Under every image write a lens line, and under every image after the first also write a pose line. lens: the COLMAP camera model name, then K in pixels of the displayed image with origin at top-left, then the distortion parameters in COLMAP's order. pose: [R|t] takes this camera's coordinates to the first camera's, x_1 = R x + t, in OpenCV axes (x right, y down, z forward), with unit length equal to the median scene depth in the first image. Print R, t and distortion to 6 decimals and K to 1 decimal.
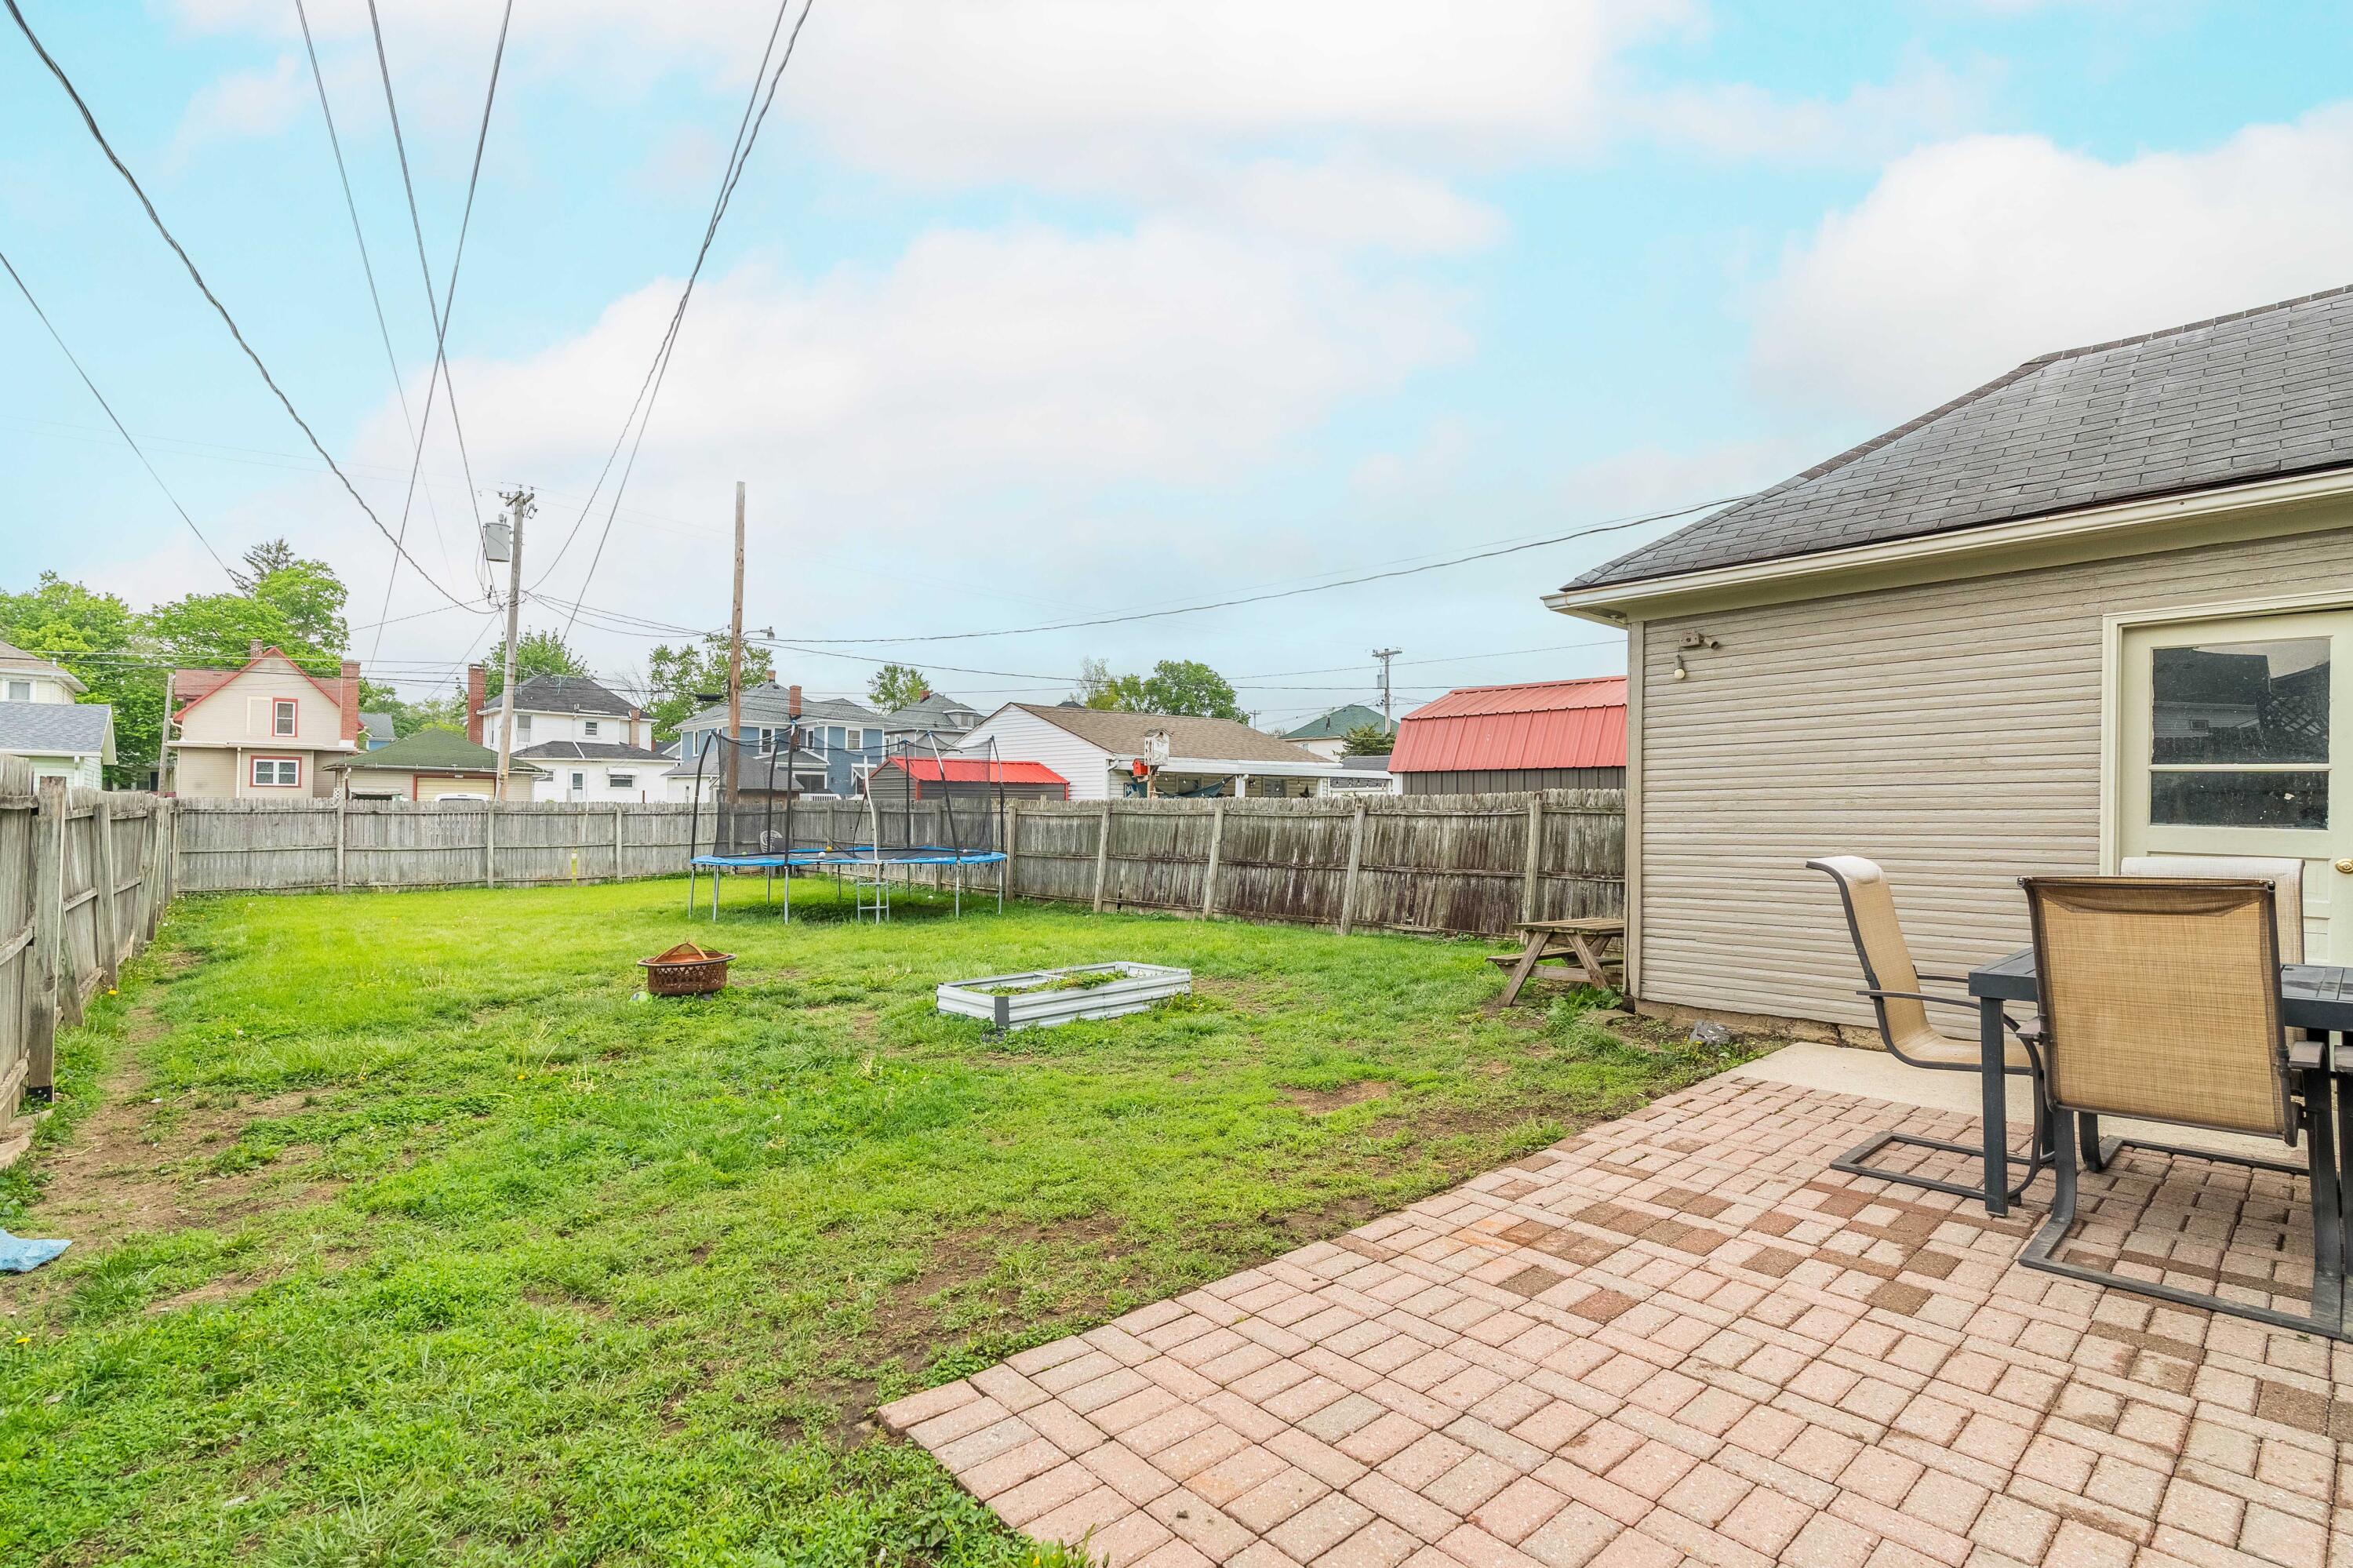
lens RADIAL K [[1094.3, 0, 1176.5], [0, 1094.3, 784.0], [0, 0, 1]] dist [-0.002737, 0.000206]
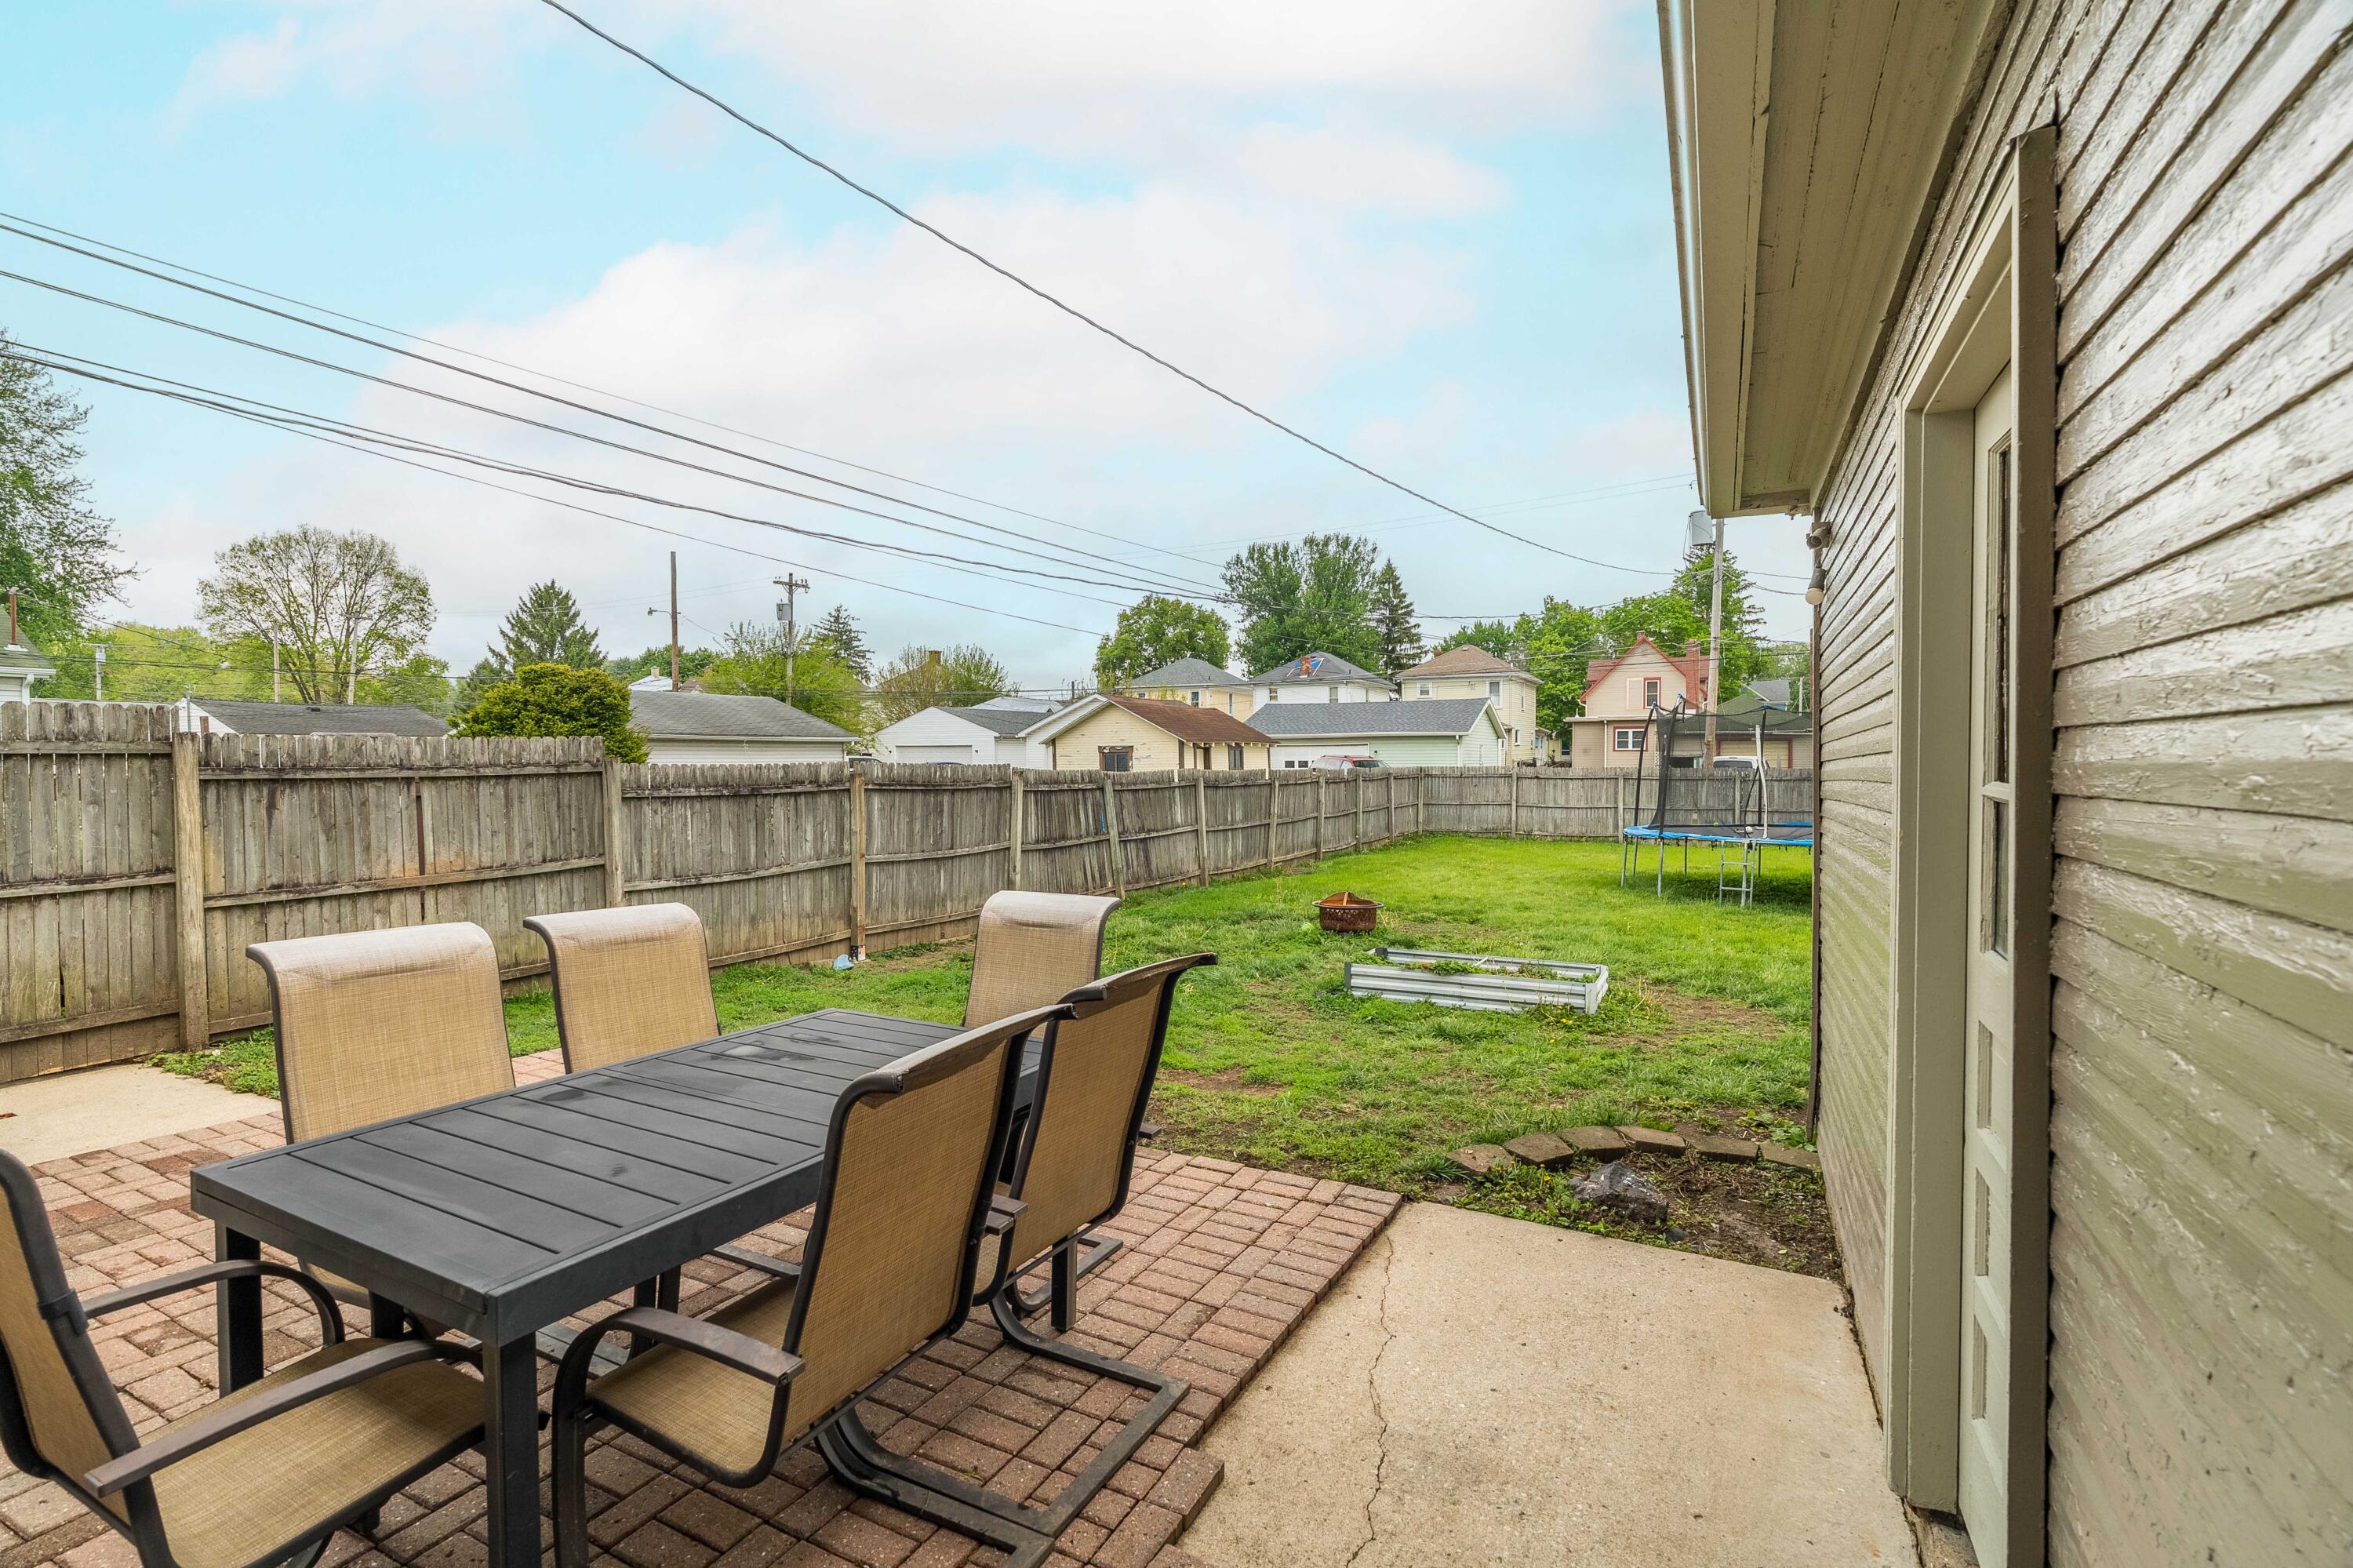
lens RADIAL K [[1072.9, 0, 1165.5], [0, 1072.9, 786.0], [0, 0, 1]] dist [-0.002725, -0.000219]
pose [[0.352814, 0.017907, -0.935522, 0.287238], [0.023259, 0.999340, 0.027900, -0.008611], [0.935404, -0.031603, 0.352165, 0.155840]]
